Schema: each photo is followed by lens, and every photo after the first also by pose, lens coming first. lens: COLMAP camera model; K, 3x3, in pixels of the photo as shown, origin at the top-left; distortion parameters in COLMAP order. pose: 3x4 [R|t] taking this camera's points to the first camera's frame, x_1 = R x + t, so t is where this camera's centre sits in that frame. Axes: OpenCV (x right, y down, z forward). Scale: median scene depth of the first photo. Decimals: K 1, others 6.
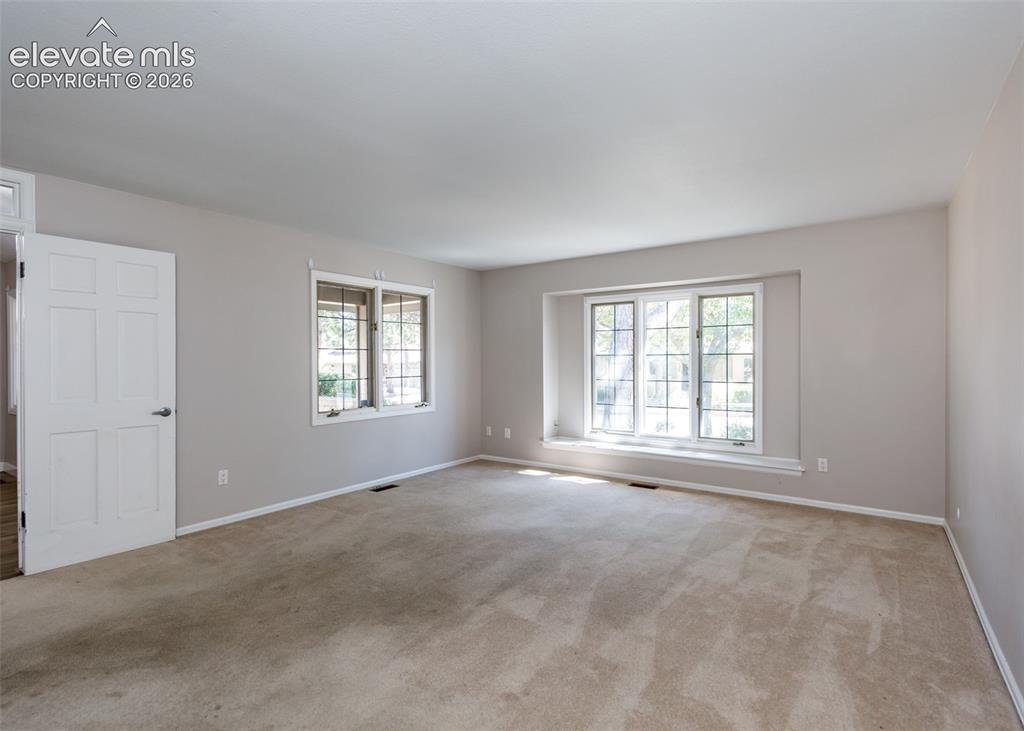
lens RADIAL K [[493.2, 0, 531.2], [0, 493.2, 365.3], [0, 0, 1]] dist [0.004792, -0.001326]
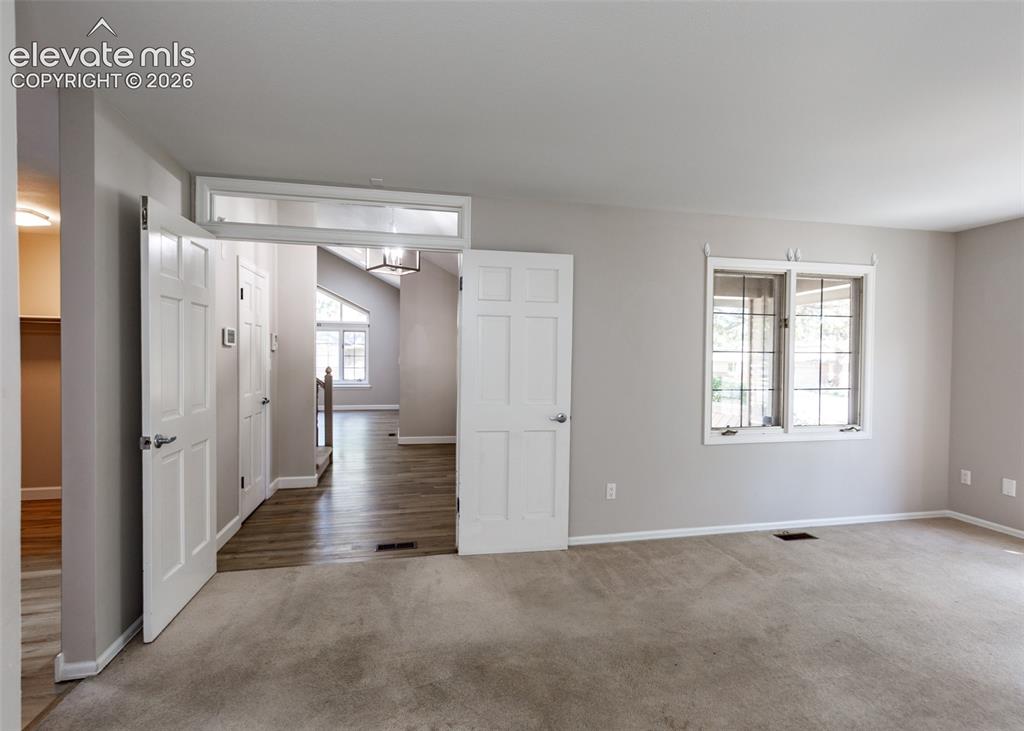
lens RADIAL K [[493.2, 0, 512.1], [0, 493.2, 368.1], [0, 0, 1]] dist [0.004792, -0.001326]
pose [[0.724387, 0.026309, -0.688891, -0.120262], [-0.018781, 0.999654, 0.018428, -0.017493], [0.689137, -0.000411, 0.724631, 0.191524]]
